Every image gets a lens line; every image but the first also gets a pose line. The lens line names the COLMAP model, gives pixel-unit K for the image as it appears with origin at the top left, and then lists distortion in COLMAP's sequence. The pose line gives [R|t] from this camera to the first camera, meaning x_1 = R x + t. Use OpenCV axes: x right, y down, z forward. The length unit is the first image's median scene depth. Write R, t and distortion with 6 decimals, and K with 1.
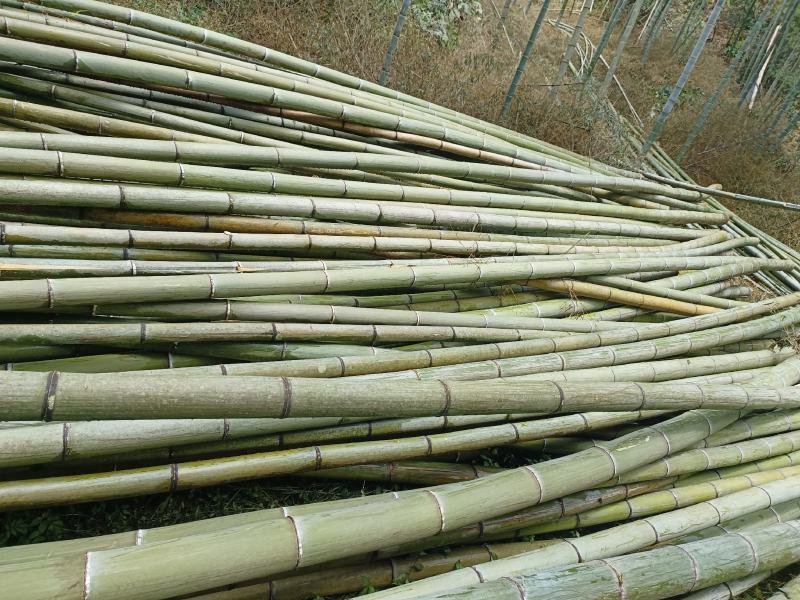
lens RADIAL K [[530.2, 0, 403.0], [0, 530.2, 297.7], [0, 0, 1]] dist [0.052525, -0.024786]
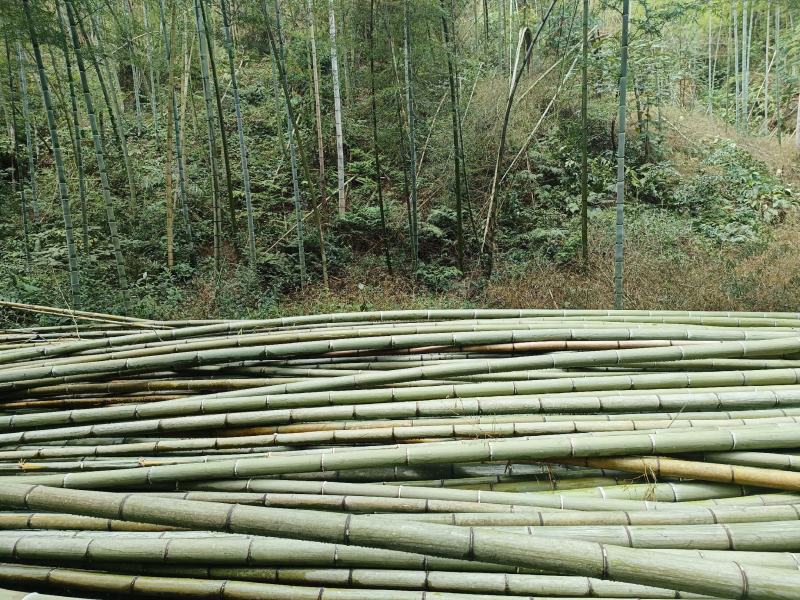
lens RADIAL K [[530.2, 0, 402.9], [0, 530.2, 300.1], [0, 0, 1]] dist [0.052525, -0.024786]
pose [[0.746335, -0.290843, -0.598660, 0.852024], [-0.014405, 0.892201, -0.451409, 0.190658], [0.665414, 0.345526, 0.661692, 0.128795]]
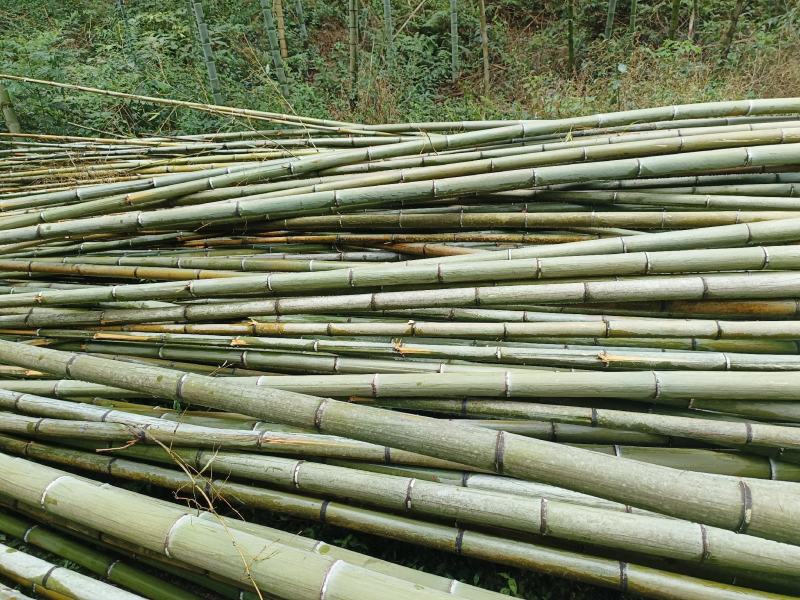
lens RADIAL K [[530.2, 0, 398.4], [0, 530.2, 300.4], [0, 0, 1]] dist [0.052525, -0.024786]
pose [[0.666170, -0.046045, -0.744377, -0.138050], [-0.051319, 0.992896, -0.107345, -0.024542], [0.744032, 0.109711, 0.659075, -0.071891]]
